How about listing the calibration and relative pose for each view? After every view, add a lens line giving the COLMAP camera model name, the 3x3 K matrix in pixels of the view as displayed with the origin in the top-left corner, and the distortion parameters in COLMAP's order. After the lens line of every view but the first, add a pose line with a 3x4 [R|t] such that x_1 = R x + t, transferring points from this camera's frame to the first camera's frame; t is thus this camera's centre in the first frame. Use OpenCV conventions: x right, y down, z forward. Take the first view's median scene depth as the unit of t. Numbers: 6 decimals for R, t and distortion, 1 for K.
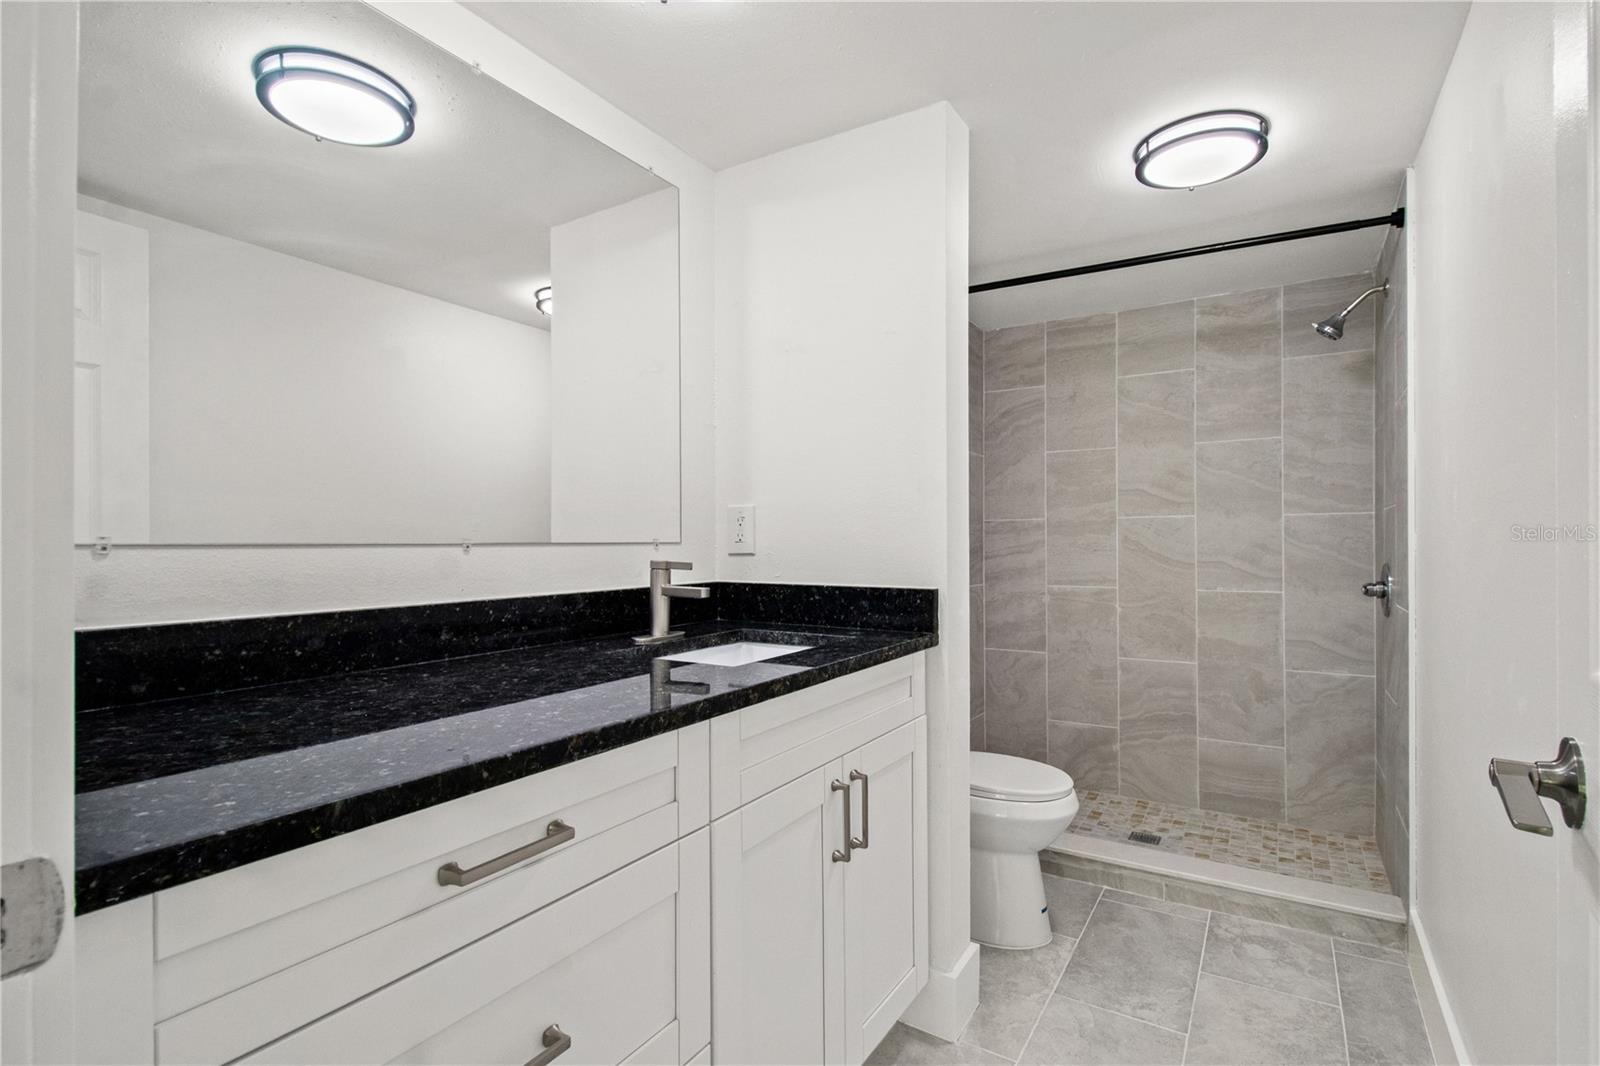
lens RADIAL K [[752.3, 0, 801.1], [0, 752.3, 546.6], [0, 0, 1]] dist [0.006256, -0.001943]
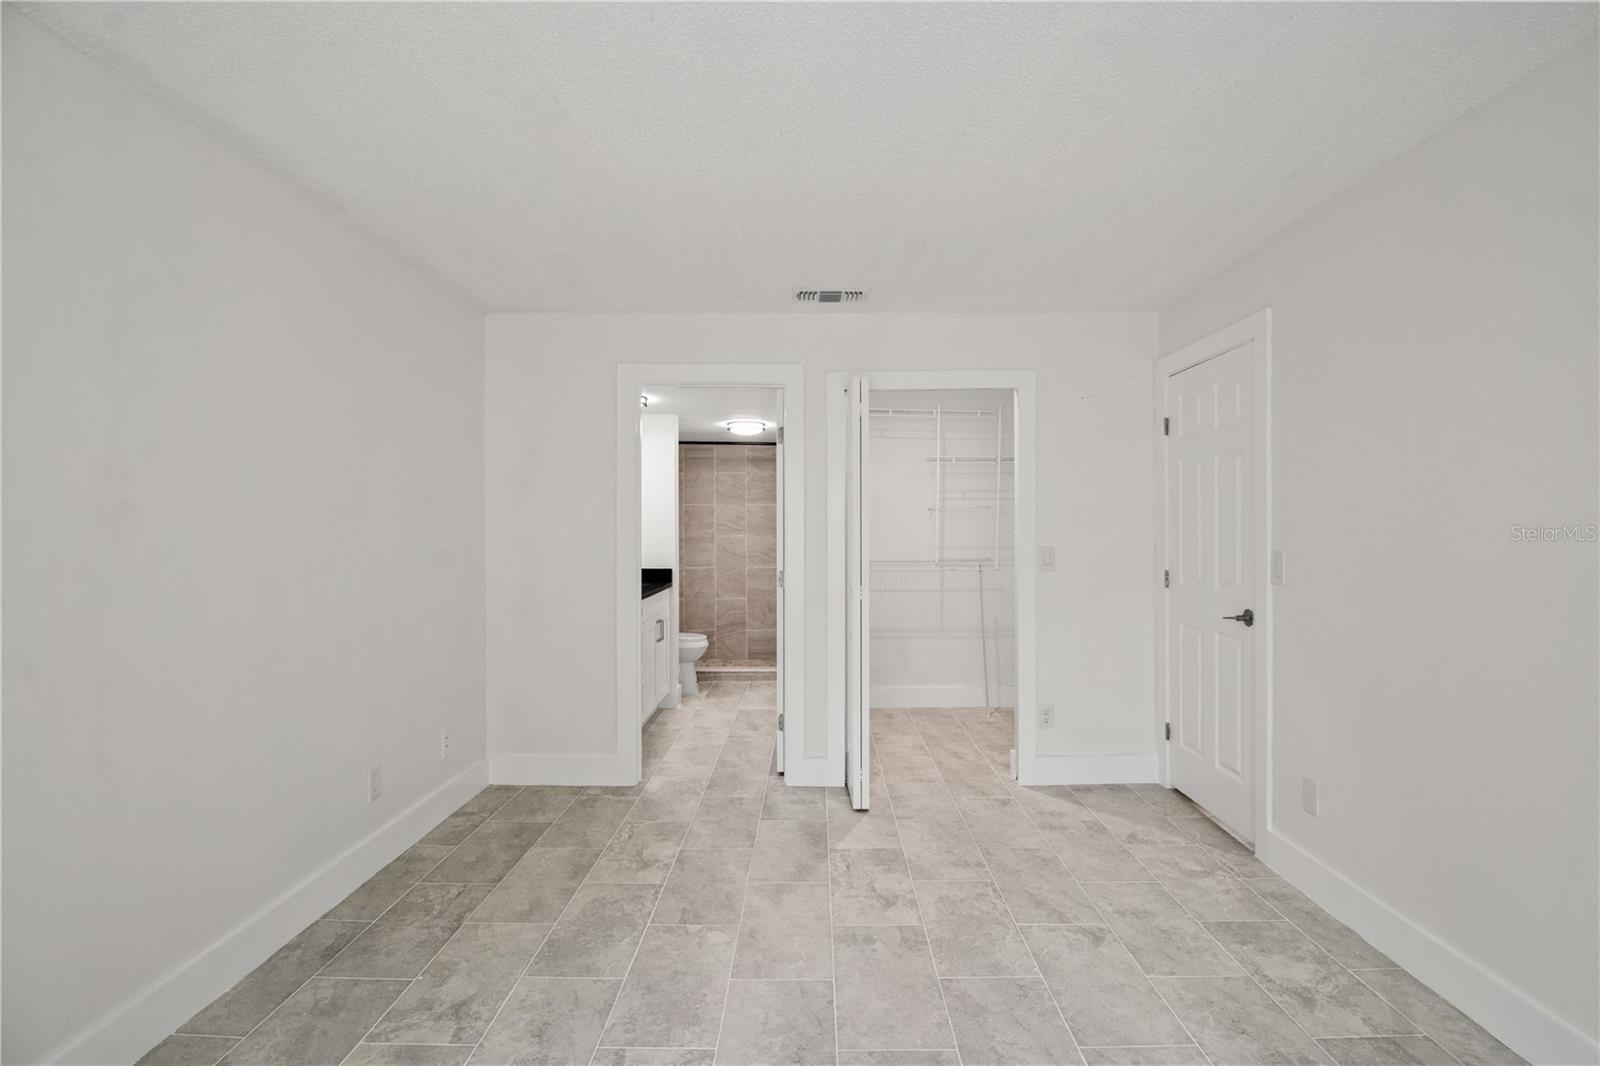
lens RADIAL K [[752.3, 0, 797.5], [0, 752.3, 530.3], [0, 0, 1]] dist [0.006256, -0.001943]
pose [[0.859159, -0.001273, 0.511707, -0.810994], [0.001913, 0.999998, -0.000725, -0.083757], [-0.511705, 0.001601, 0.859160, -1.649464]]
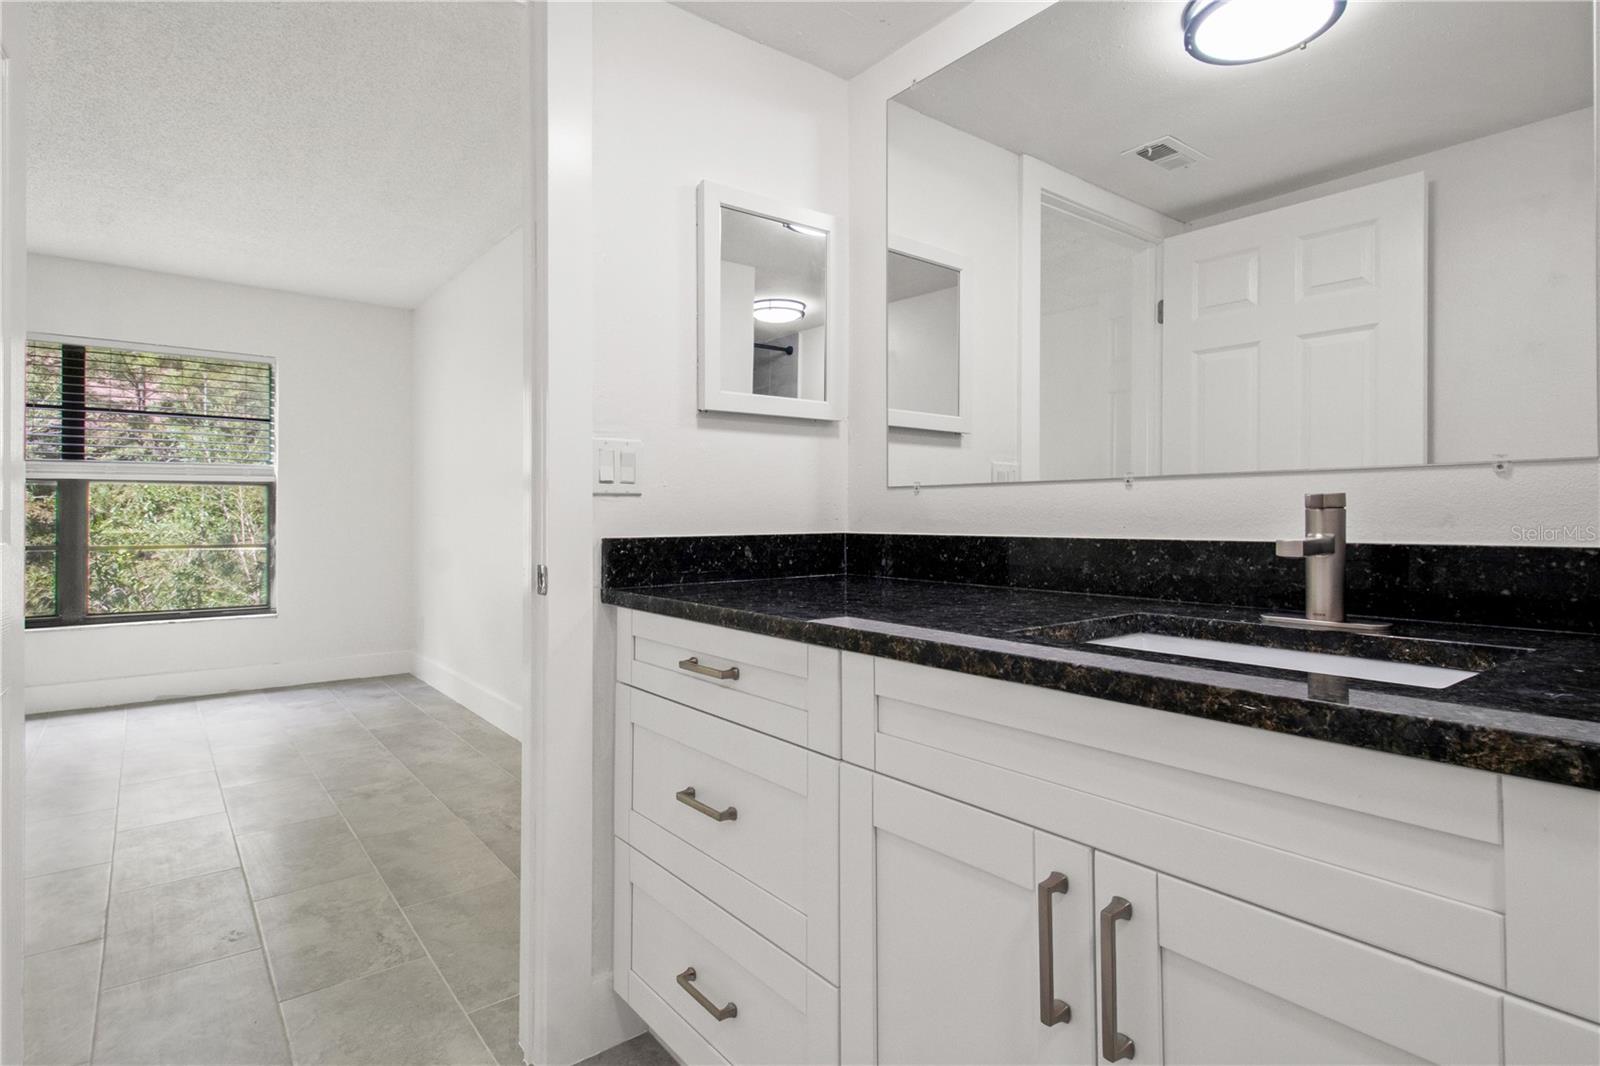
lens RADIAL K [[806.4, 0, 803.3], [0, 806.4, 504.5], [0, 0, 1]] dist [0.005361, 0.000998]
pose [[-0.320986, -0.004794, -0.947072, 0.489841], [-0.001539, 0.999989, -0.004541, 0.026410], [0.947083, 0.000000, -0.320990, 0.724201]]
